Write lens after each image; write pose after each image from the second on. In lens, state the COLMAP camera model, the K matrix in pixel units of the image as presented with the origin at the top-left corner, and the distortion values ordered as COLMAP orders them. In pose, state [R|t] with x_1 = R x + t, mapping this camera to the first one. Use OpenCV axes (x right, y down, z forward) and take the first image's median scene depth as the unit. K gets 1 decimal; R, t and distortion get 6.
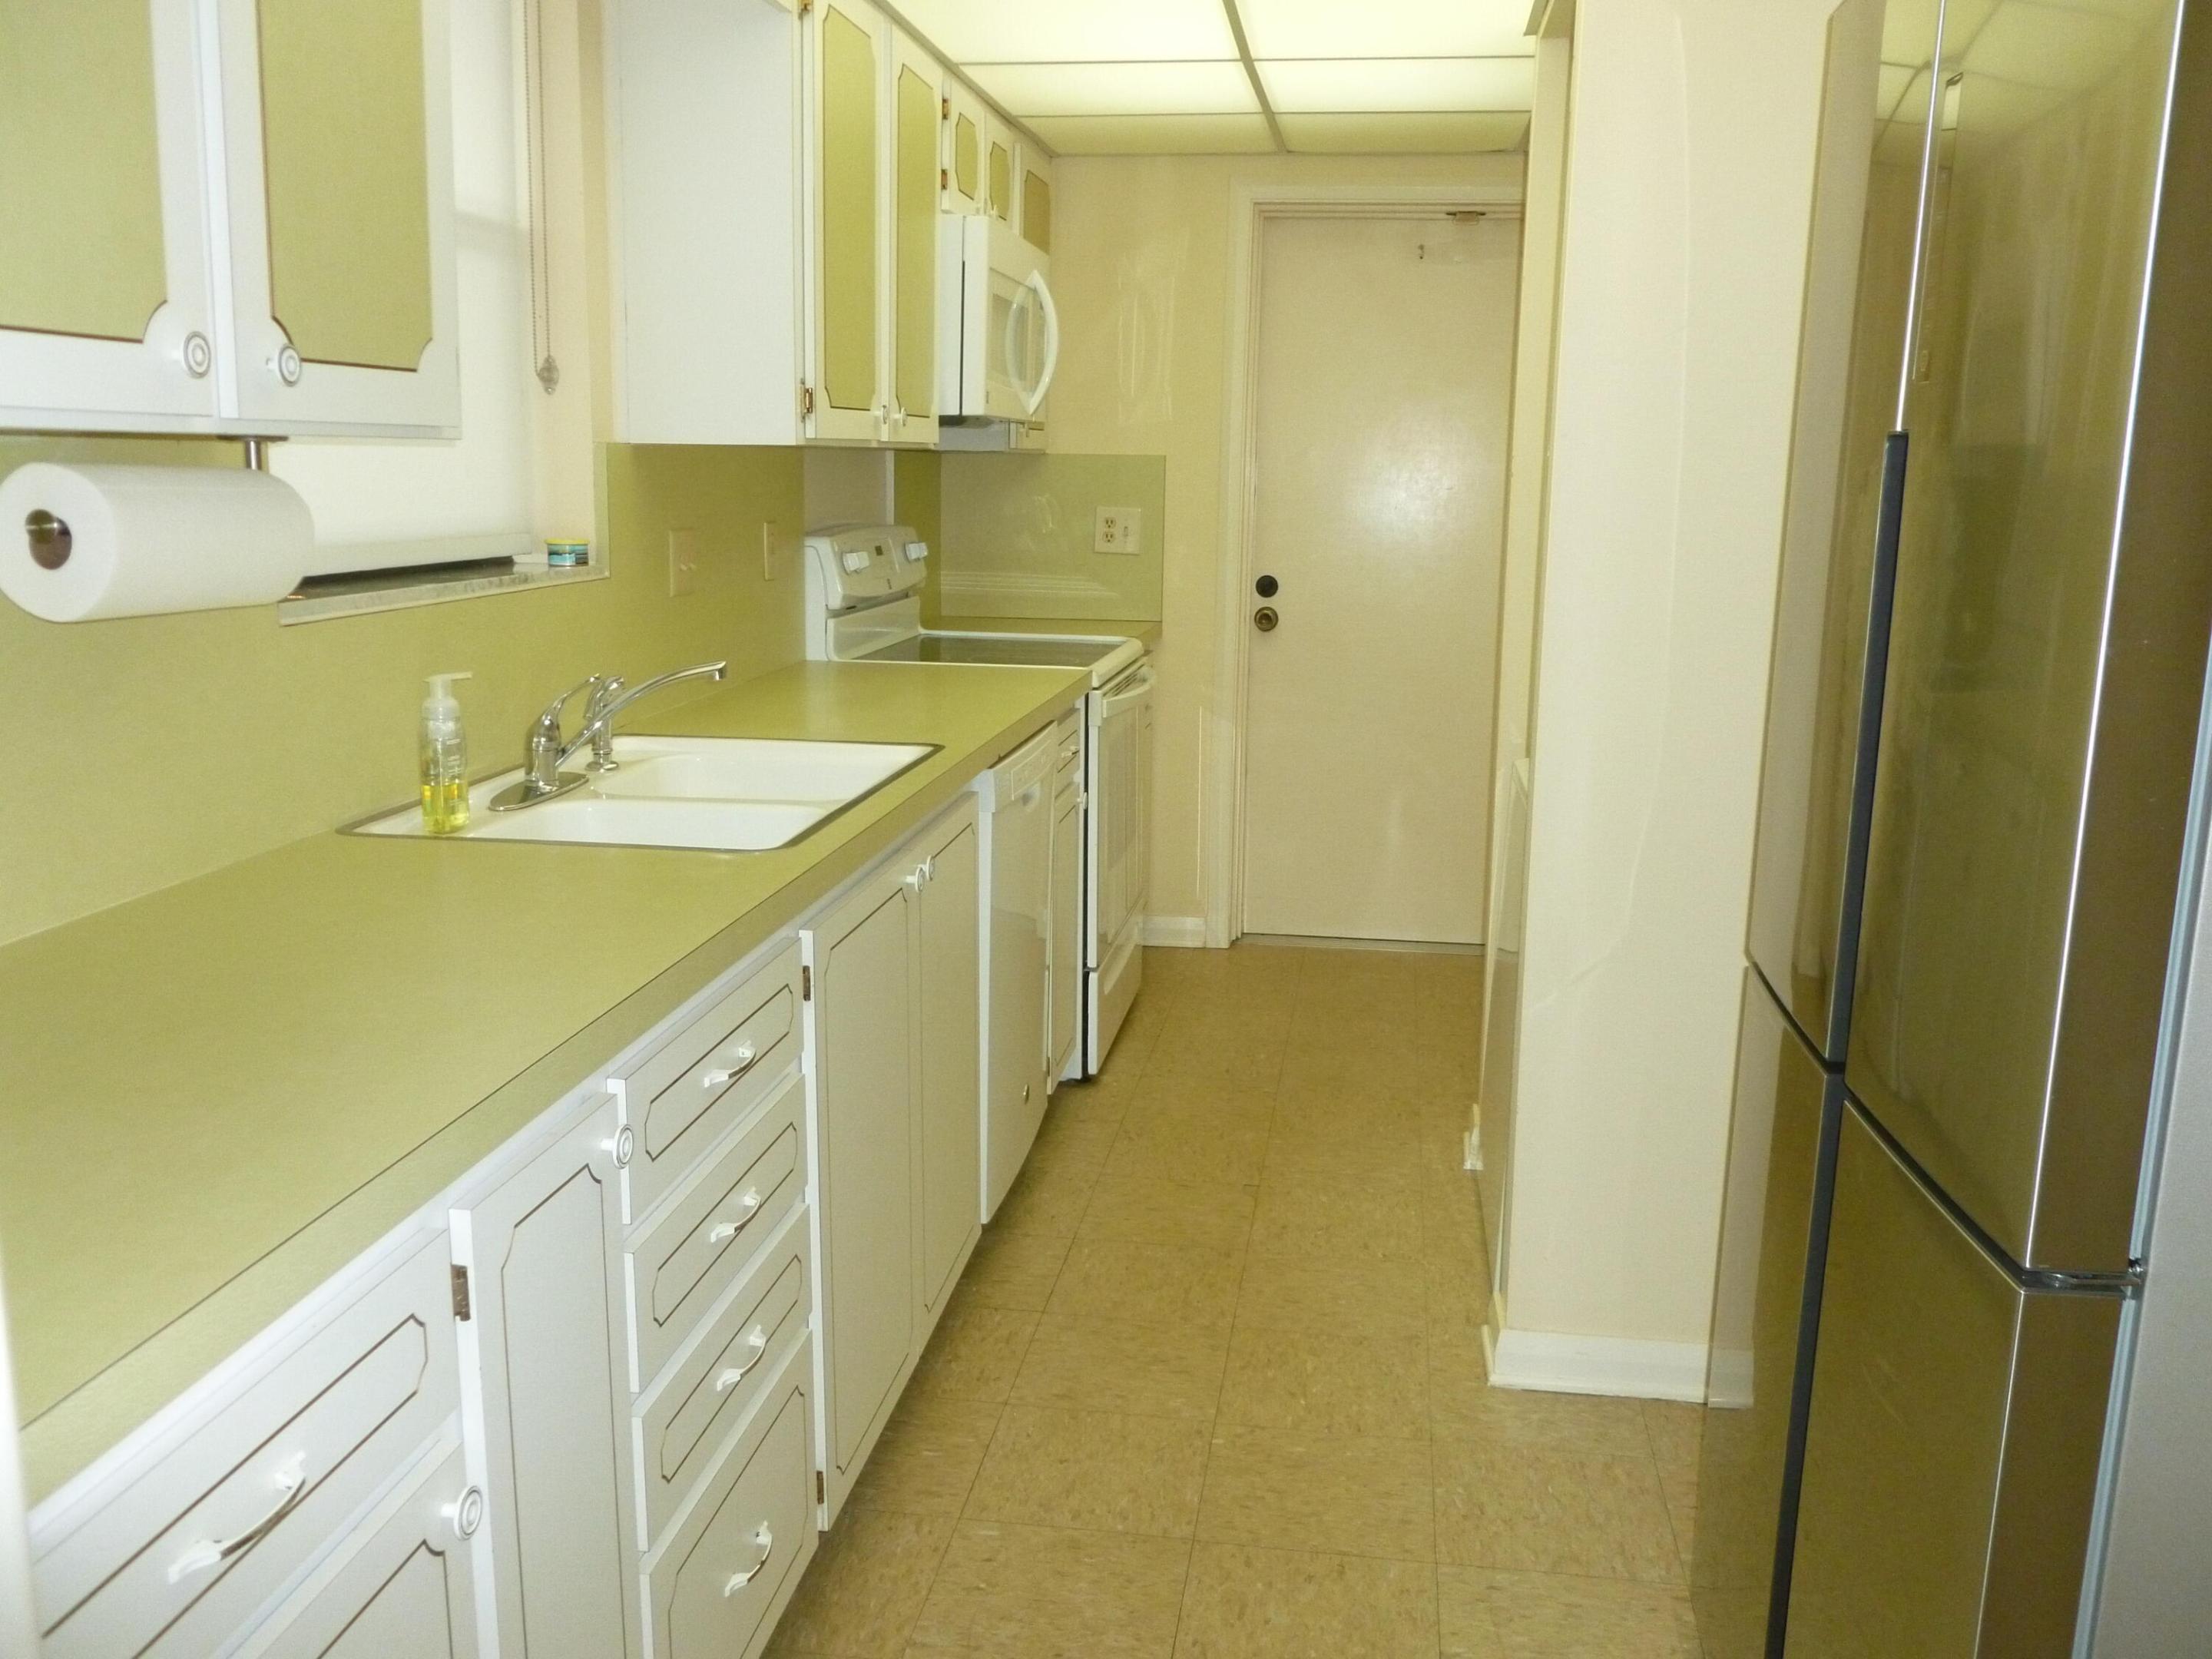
lens RADIAL K [[1860.0, 0, 1104.4], [0, 1860.0, 830.7], [0, 0, 1]] dist [-0.004403, -0.000107]
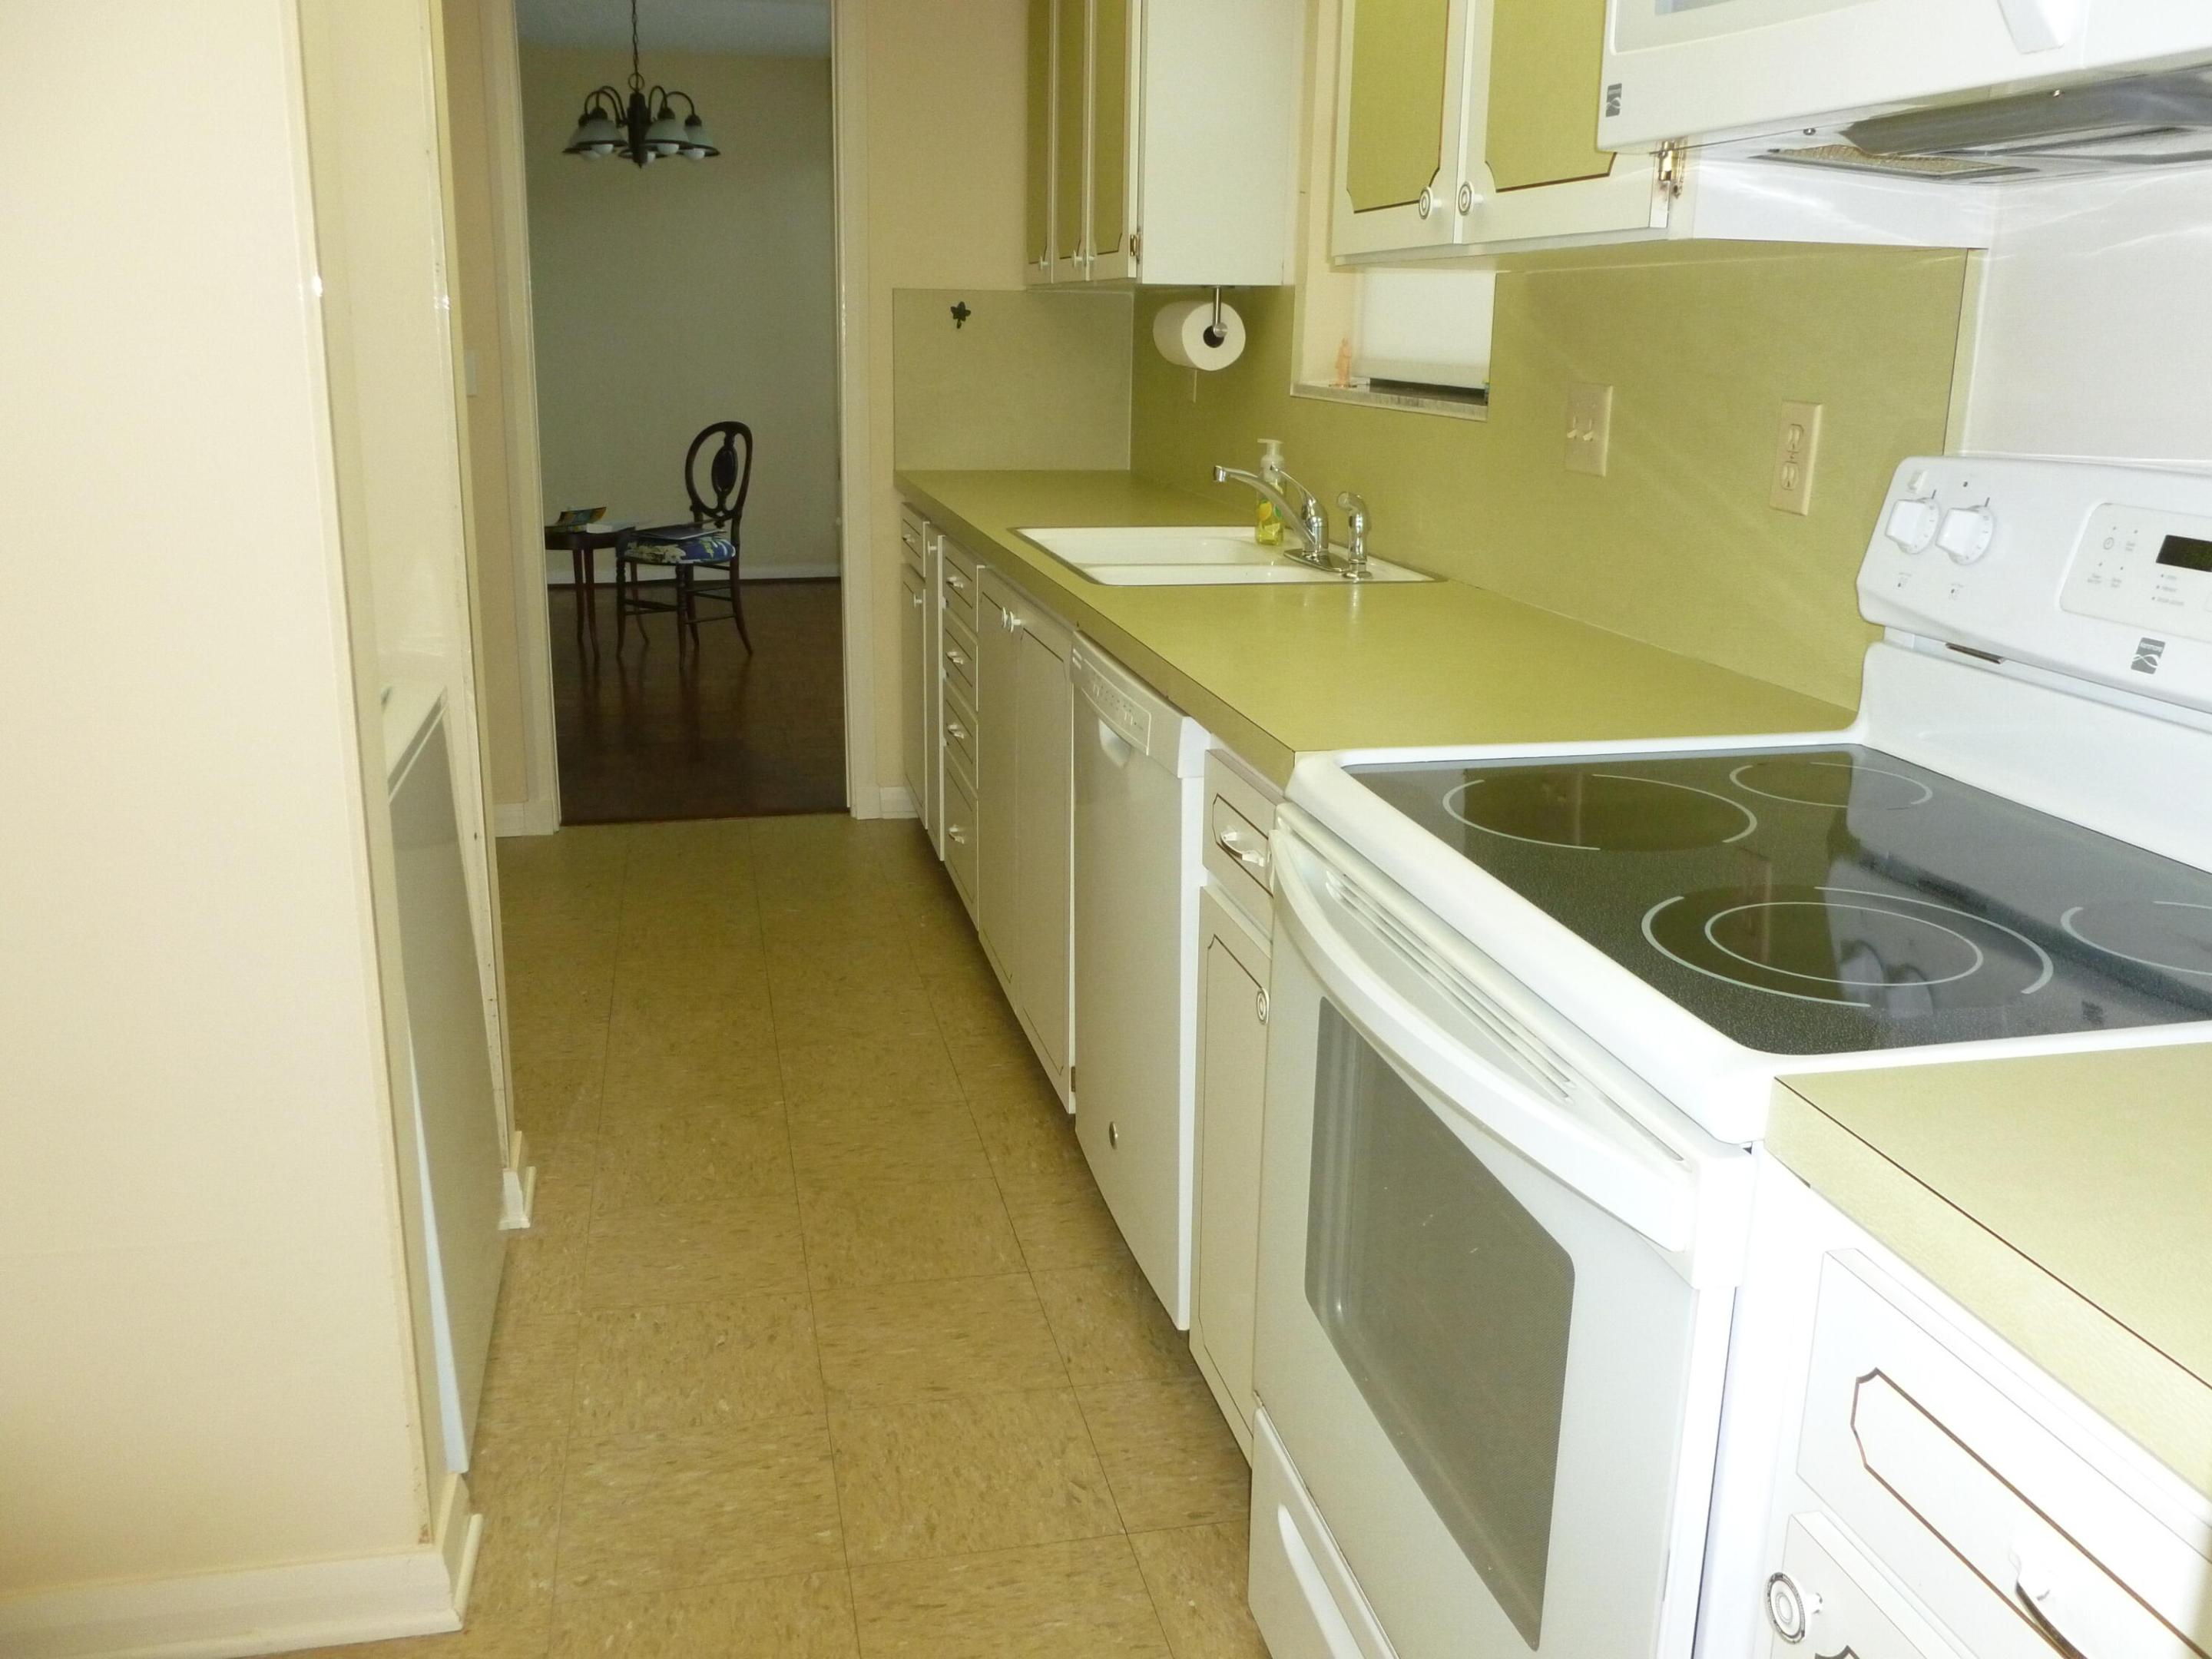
lens RADIAL K [[1860.0, 0, 1103.3], [0, 1860.0, 827.5], [0, 0, 1]] dist [-0.004403, -0.000107]
pose [[-0.932570, 0.075232, -0.353064, 0.252141], [-0.090432, 0.898169, 0.430250, -0.339255], [0.349480, 0.433166, -0.830802, 1.811380]]
